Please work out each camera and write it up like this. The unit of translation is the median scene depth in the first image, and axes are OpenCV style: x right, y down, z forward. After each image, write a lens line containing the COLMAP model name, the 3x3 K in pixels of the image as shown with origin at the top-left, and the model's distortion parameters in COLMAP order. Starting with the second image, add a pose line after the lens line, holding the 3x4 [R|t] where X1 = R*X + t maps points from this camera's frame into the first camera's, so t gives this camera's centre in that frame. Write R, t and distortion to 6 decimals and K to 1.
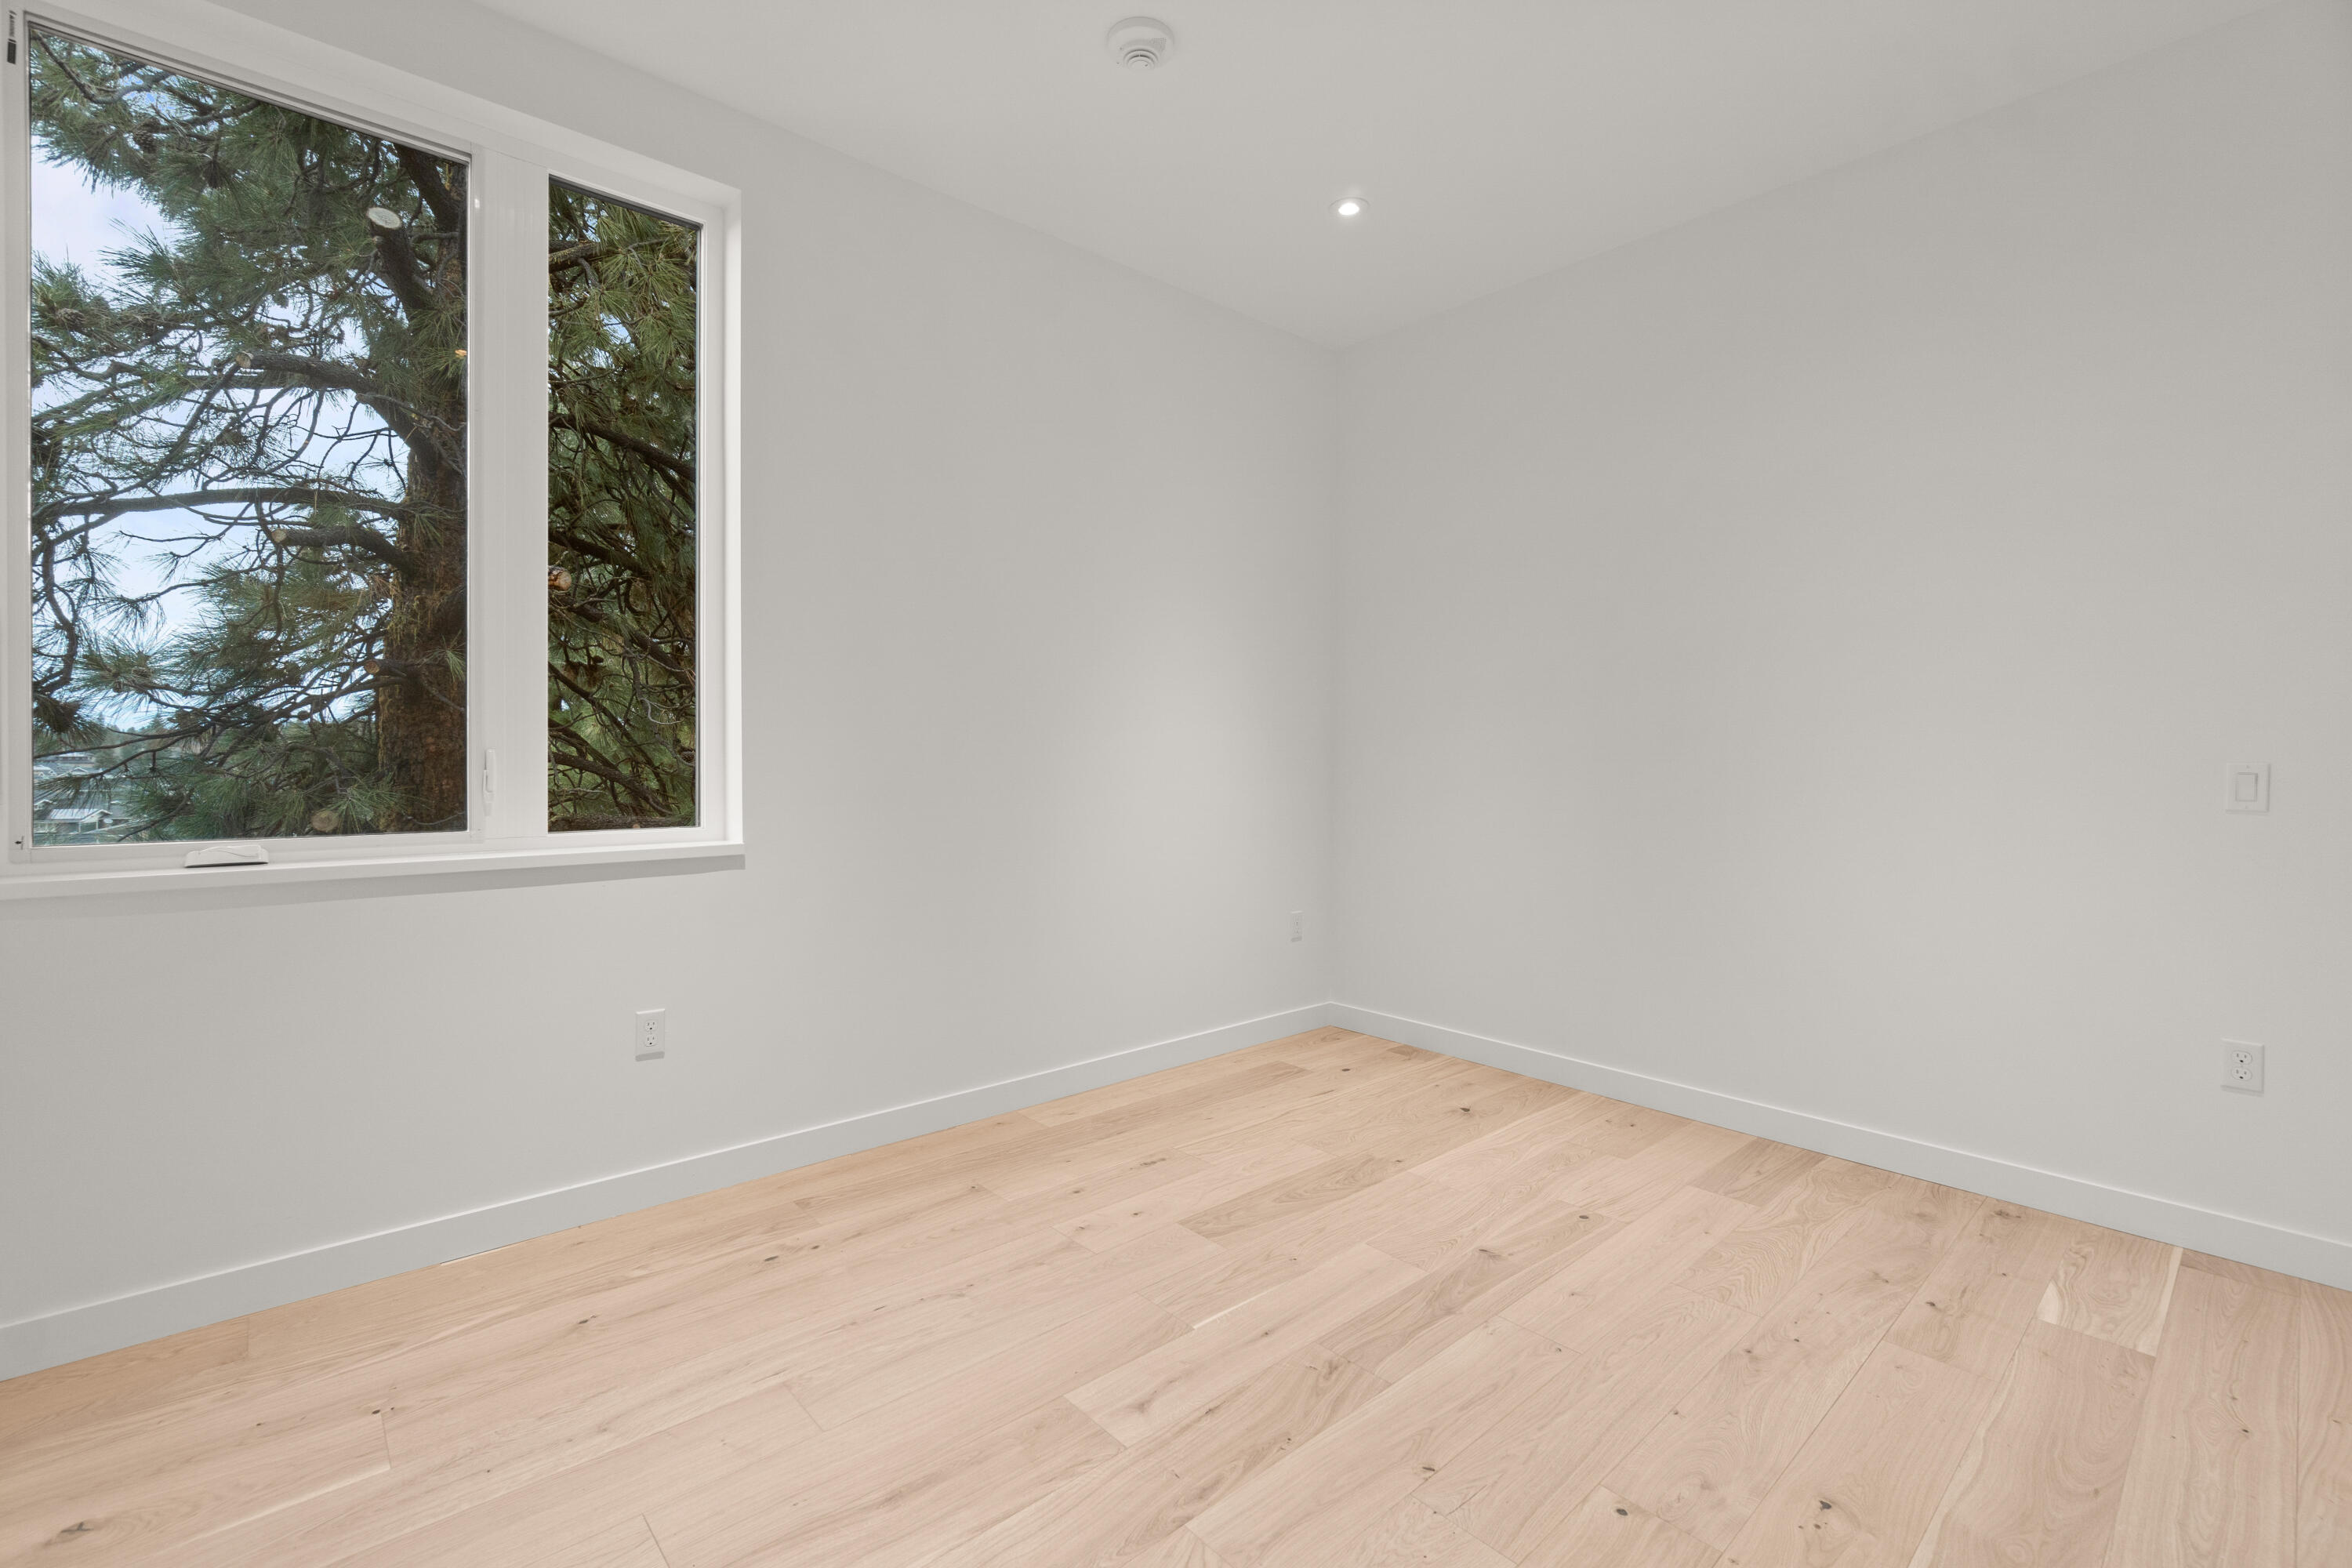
lens RADIAL K [[1008.2, 0, 1175.5], [0, 1008.2, 792.0], [0, 0, 1]] dist [-0.001128, 0.000308]
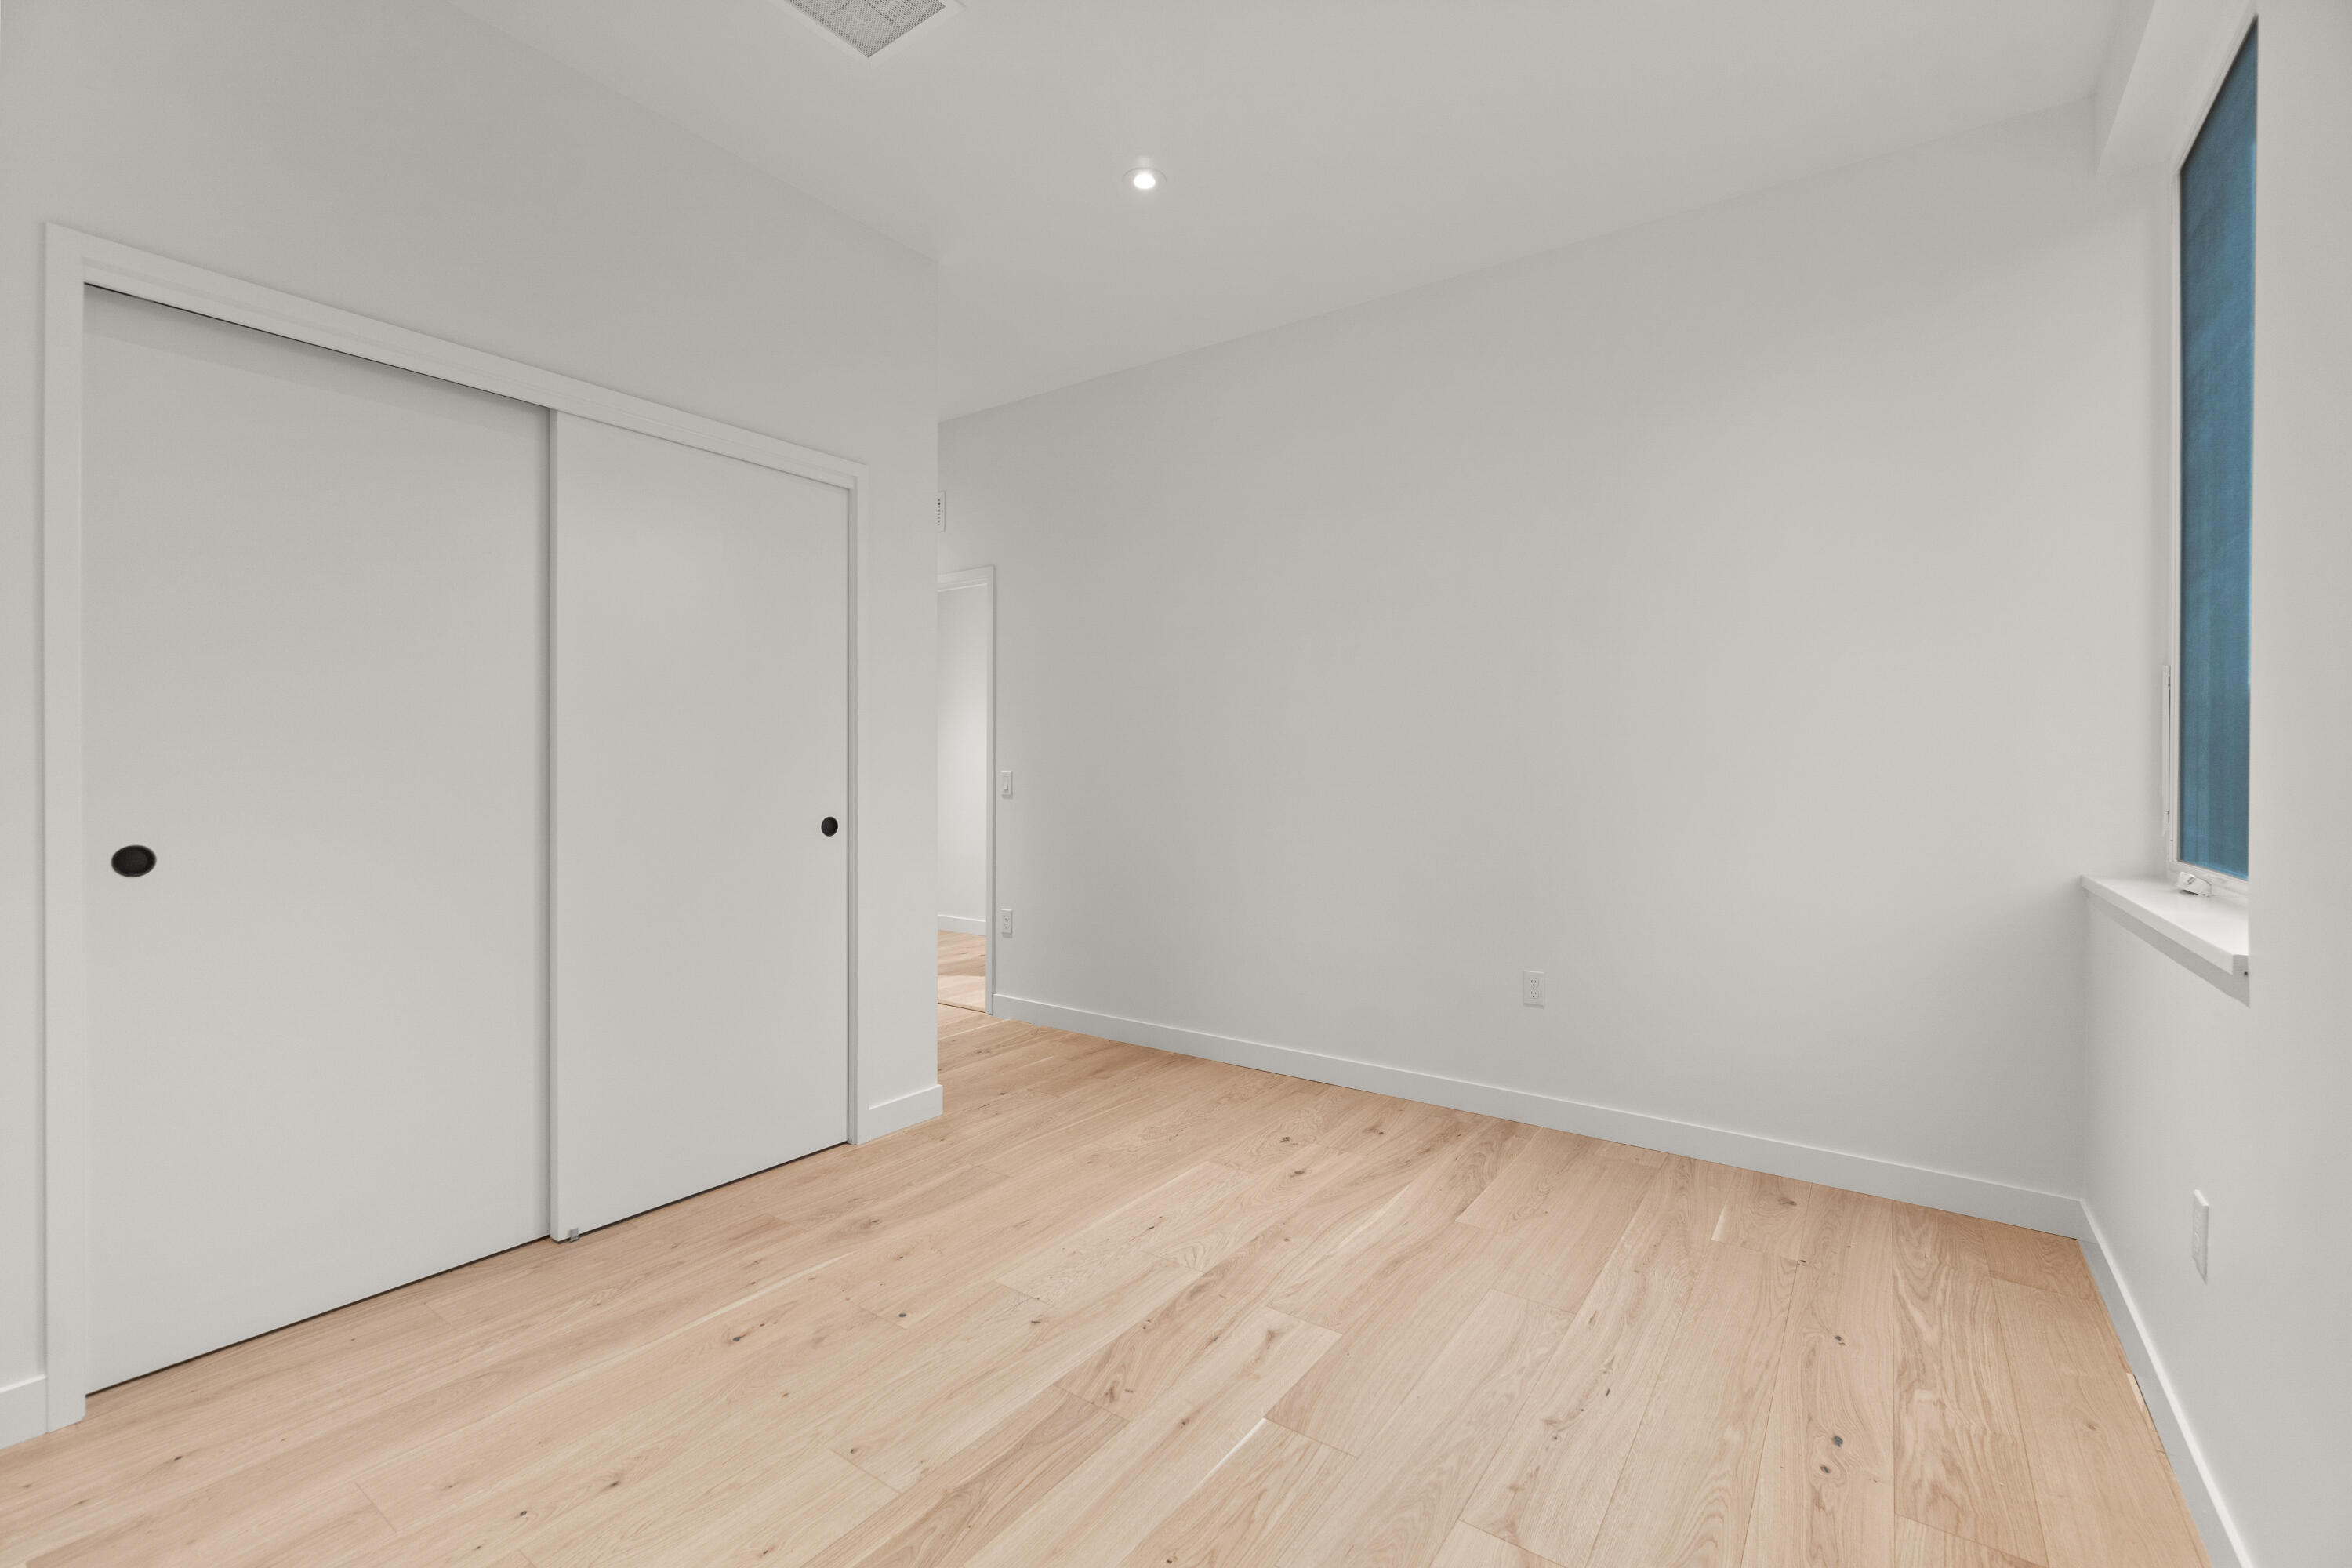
lens RADIAL K [[1008.2, 0, 1175.5], [0, 1008.2, 792.0], [0, 0, 1]] dist [-0.001128, 0.000308]
pose [[-0.975253, -0.008084, -0.220943, 0.316550], [-0.020744, 0.998269, 0.055042, -0.071943], [0.220116, 0.058264, -0.973732, 1.944069]]
